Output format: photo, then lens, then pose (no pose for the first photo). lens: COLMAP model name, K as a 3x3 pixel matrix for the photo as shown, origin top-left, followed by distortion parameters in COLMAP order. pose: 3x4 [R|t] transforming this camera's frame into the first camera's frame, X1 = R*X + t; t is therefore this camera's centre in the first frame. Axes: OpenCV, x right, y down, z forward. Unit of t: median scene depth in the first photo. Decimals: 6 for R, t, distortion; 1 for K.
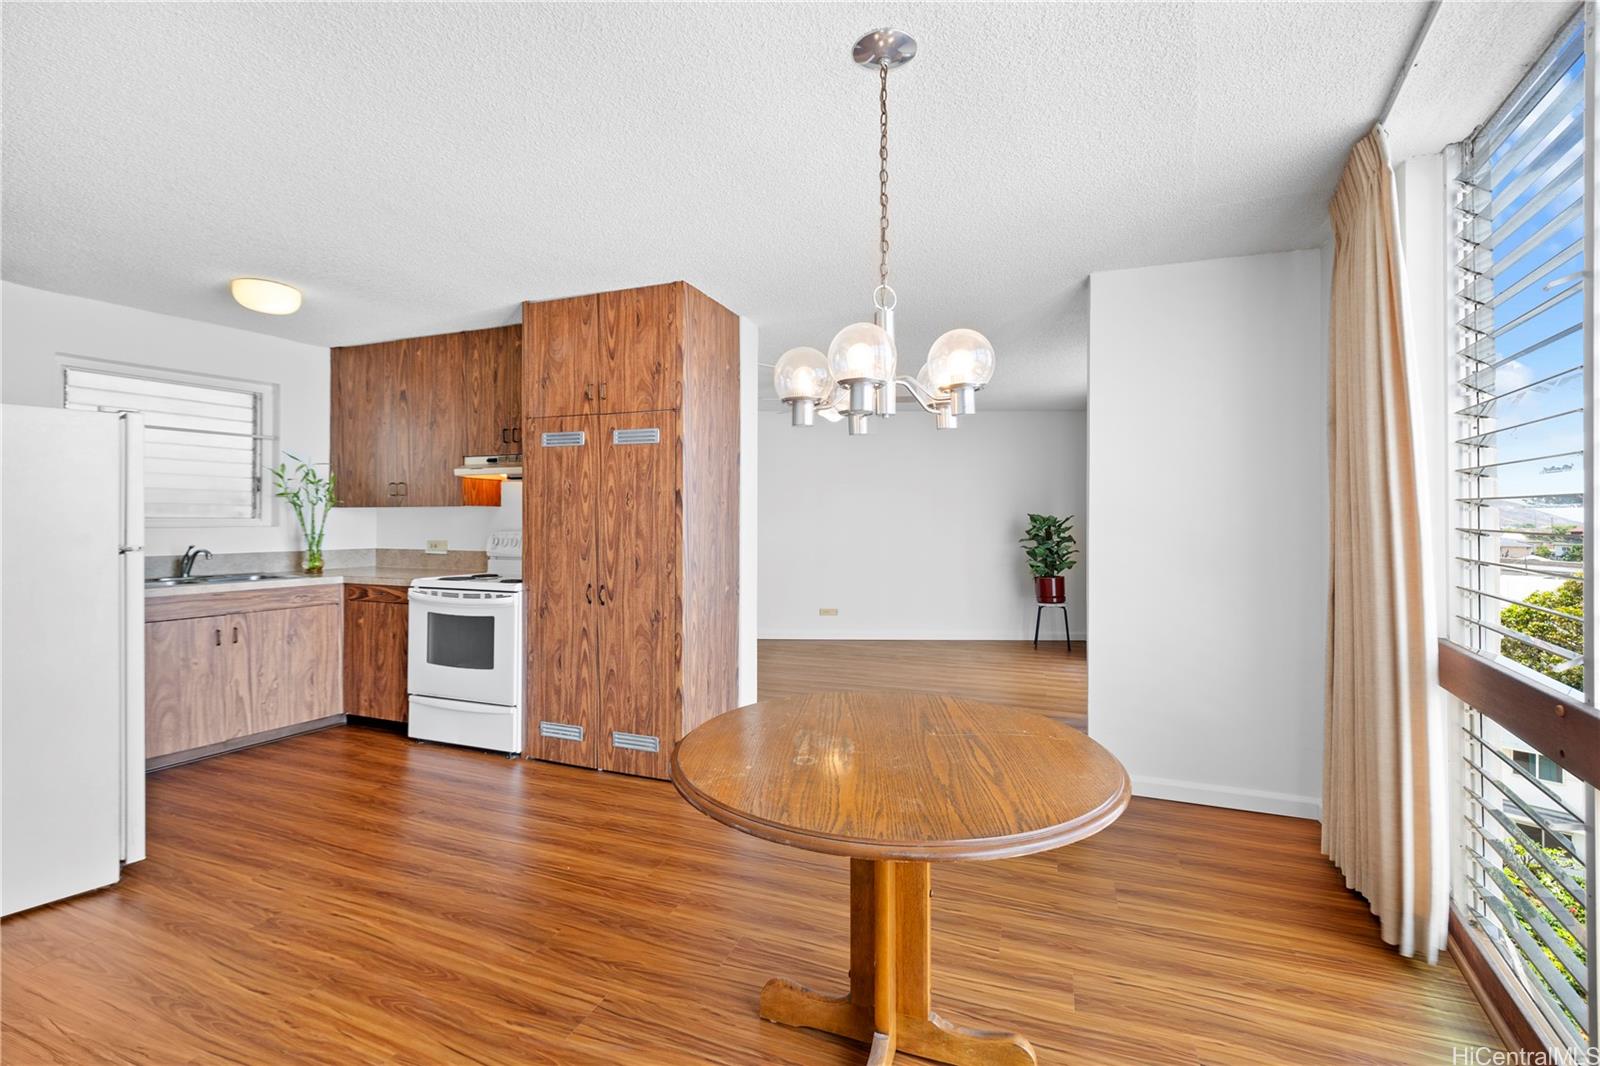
lens RADIAL K [[689.9, 0, 794.7], [0, 689.9, 513.9], [0, 0, 1]] dist [-0.000296, 0.000217]
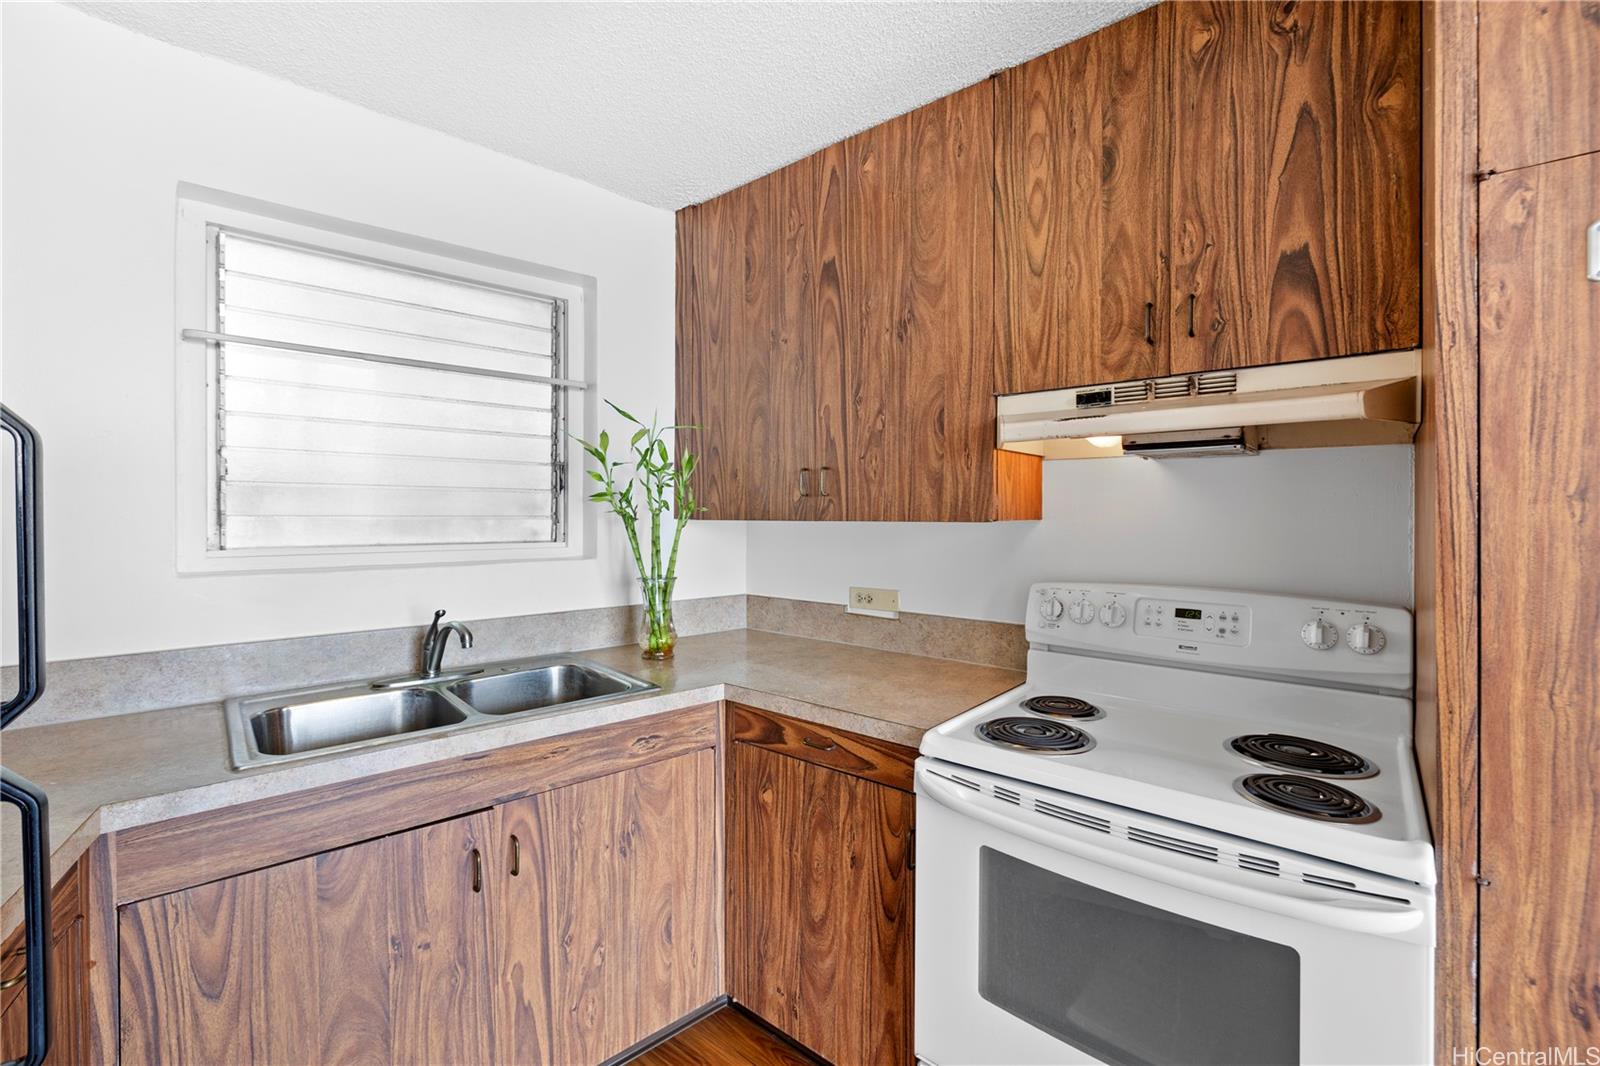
lens RADIAL K [[689.9, 0, 794.7], [0, 689.9, 513.9], [0, 0, 1]] dist [-0.000296, 0.000217]
pose [[0.942879, 0.000658, -0.333134, -0.464519], [0.002757, 0.999948, 0.009779, -0.020340], [0.333123, -0.010139, 0.942829, 0.601155]]
